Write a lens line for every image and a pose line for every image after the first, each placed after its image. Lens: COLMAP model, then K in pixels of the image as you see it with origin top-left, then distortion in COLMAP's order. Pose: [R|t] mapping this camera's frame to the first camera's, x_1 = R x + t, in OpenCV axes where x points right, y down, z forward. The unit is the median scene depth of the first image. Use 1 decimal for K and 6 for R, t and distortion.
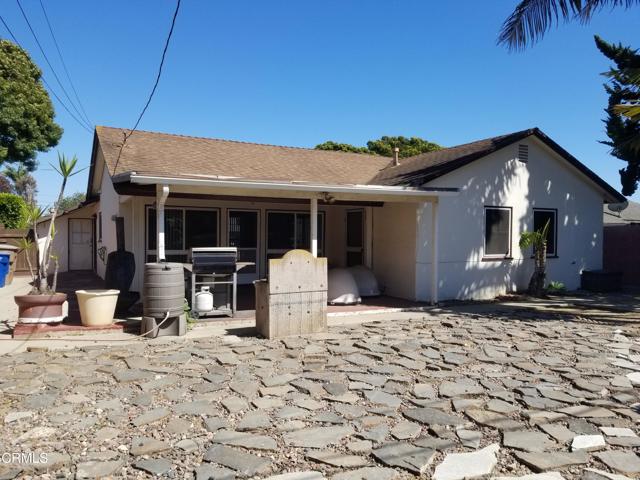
lens RADIAL K [[506.8, 0, 320.0], [0, 506.8, 240.0], [0, 0, 1]] dist [0.008815, -0.008020]
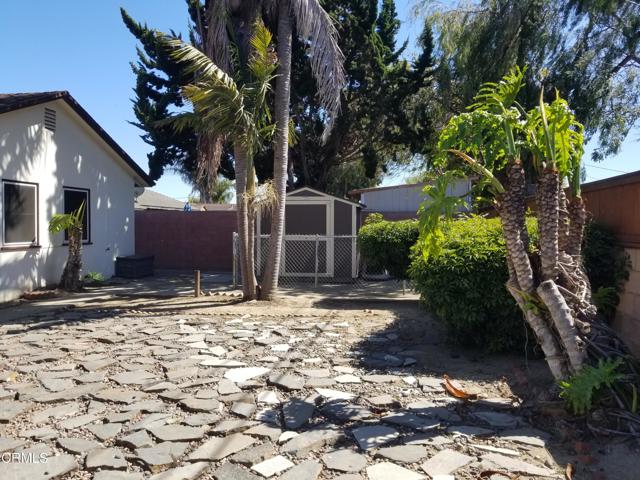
lens RADIAL K [[506.8, 0, 320.0], [0, 506.8, 240.0], [0, 0, 1]] dist [0.008815, -0.008020]
pose [[0.610191, -0.028218, 0.791752, 0.009017], [0.005860, 0.999499, 0.031106, 0.002763], [-0.792233, -0.014341, 0.610051, 0.178715]]
